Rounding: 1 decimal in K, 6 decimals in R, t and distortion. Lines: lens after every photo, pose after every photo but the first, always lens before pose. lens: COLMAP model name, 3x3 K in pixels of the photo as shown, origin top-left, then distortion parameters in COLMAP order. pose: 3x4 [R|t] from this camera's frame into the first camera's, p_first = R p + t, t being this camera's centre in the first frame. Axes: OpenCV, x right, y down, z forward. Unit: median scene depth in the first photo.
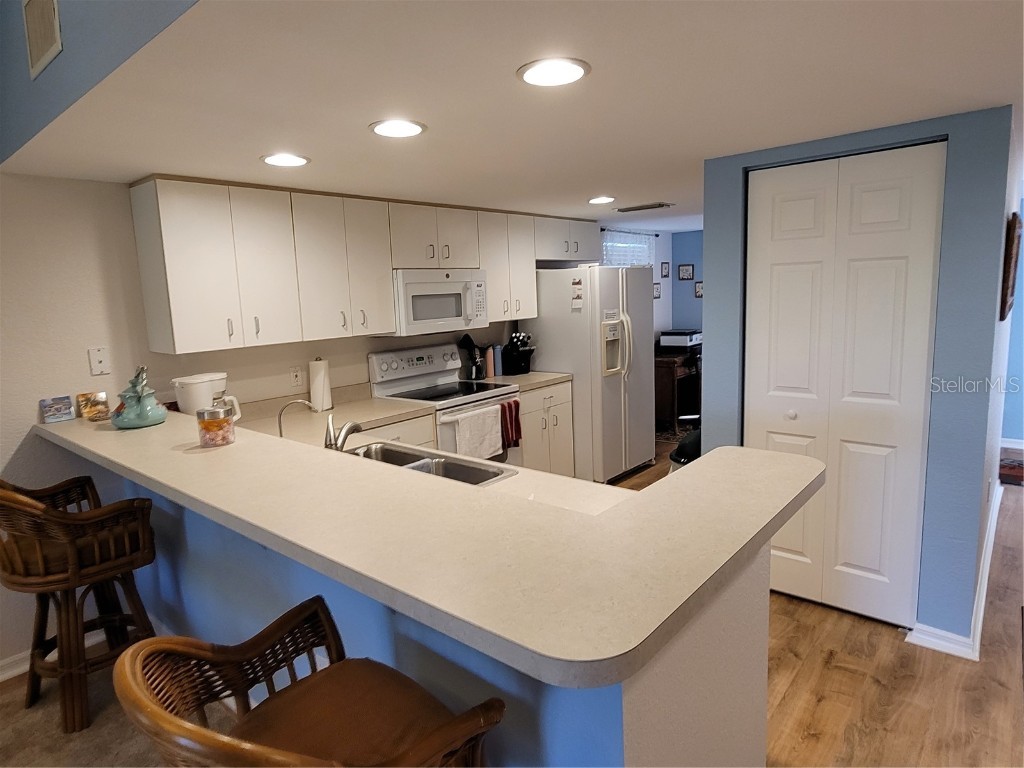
lens RADIAL K [[604.2, 0, 518.5], [0, 604.2, 381.2], [0, 0, 1]] dist [0.002058, -0.002818]
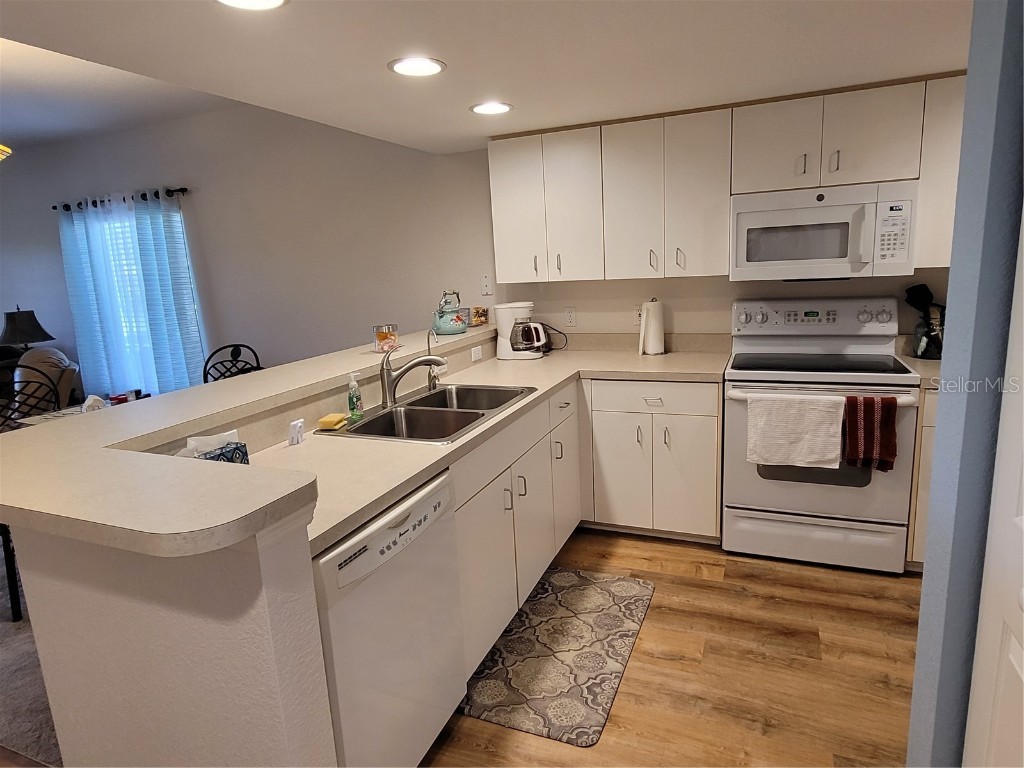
lens RADIAL K [[604.2, 0, 508.4], [0, 604.2, 380.3], [0, 0, 1]] dist [0.002058, -0.002818]
pose [[0.291300, 0.217472, -0.931585, 0.460913], [-0.102159, 0.975321, 0.195737, -0.068216], [0.951161, 0.038151, 0.306327, 0.448957]]
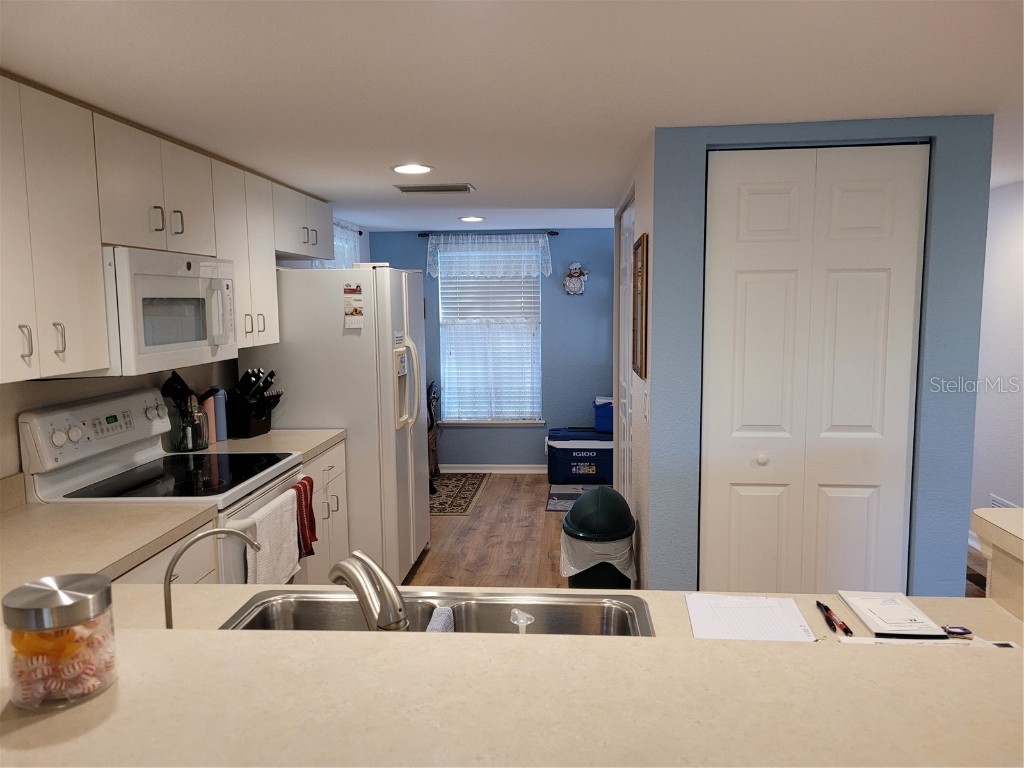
lens RADIAL K [[771.5, 0, 517.1], [0, 771.5, 387.3], [0, 0, 1]] dist [0.063580, -0.054079]
pose [[0.809364, -0.033445, 0.586354, -0.291969], [0.066238, 0.997205, -0.034551, -0.018509], [-0.583560, 0.066803, 0.809318, 0.250280]]
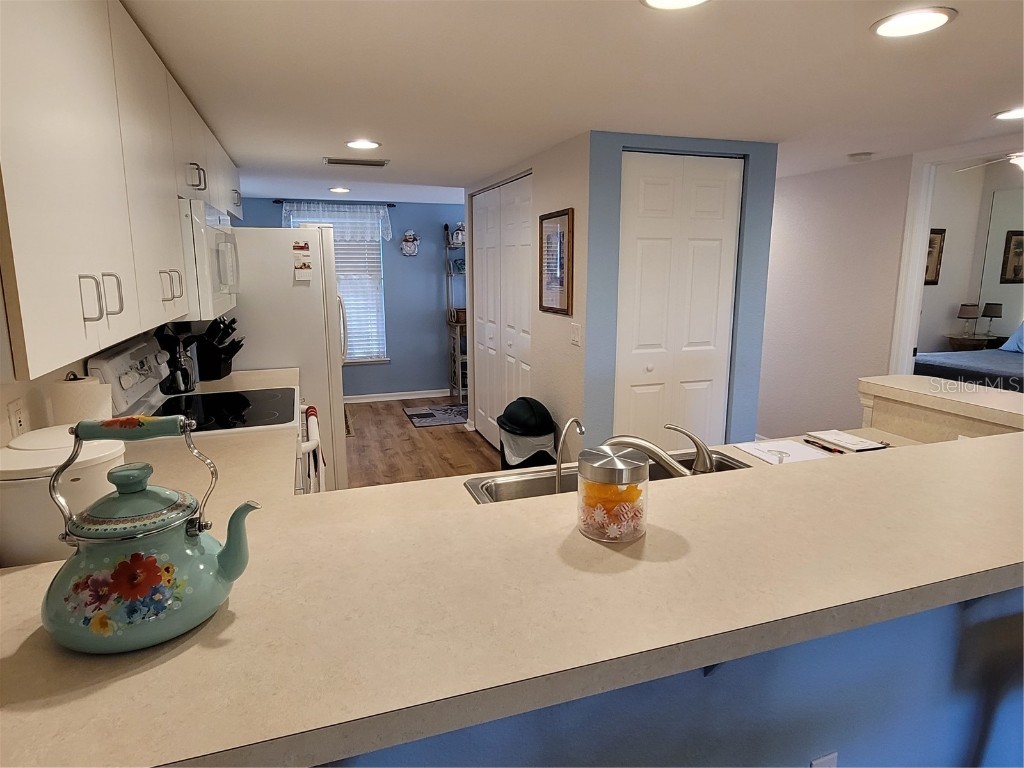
lens RADIAL K [[604.2, 0, 519.7], [0, 604.2, 381.6], [0, 0, 1]] dist [0.002058, -0.002818]
pose [[0.513487, -0.124959, 0.848950, -0.489050], [0.109957, 0.990766, 0.079326, -0.028358], [-0.851023, 0.052615, 0.522486, 0.428123]]
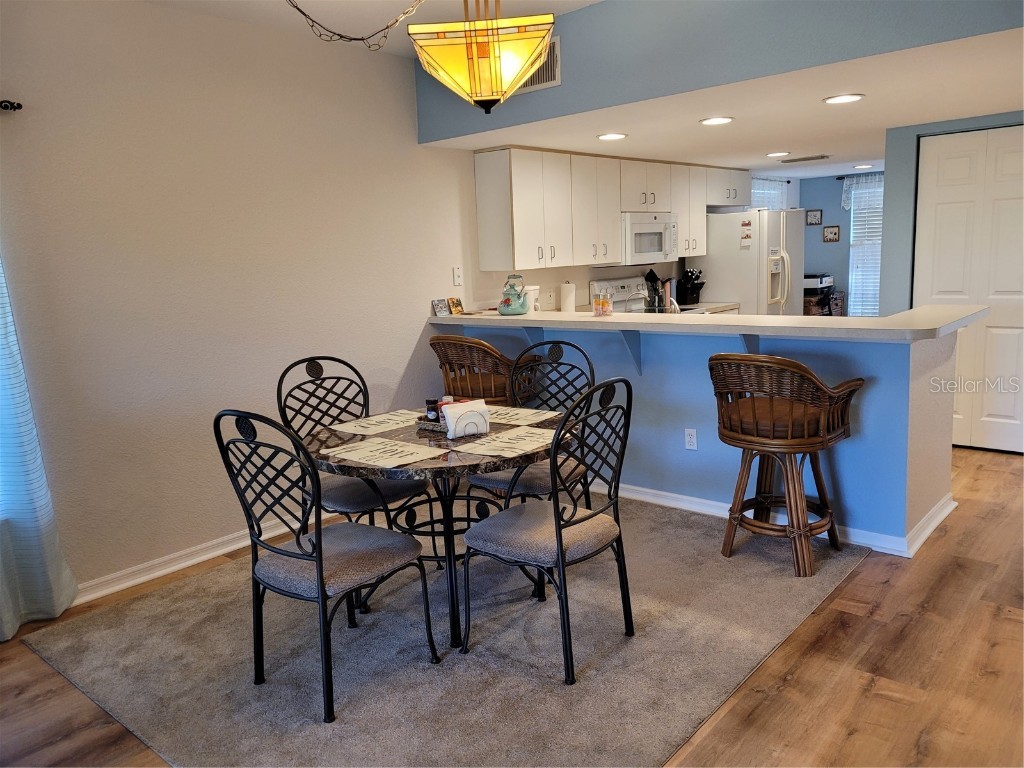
lens RADIAL K [[771.5, 0, 515.5], [0, 771.5, 374.3], [0, 0, 1]] dist [0.063580, -0.054079]
pose [[0.999907, -0.001965, -0.013481, -0.379013], [0.002080, 0.999961, 0.008576, 0.131458], [0.013464, -0.008603, 0.999872, -0.593611]]
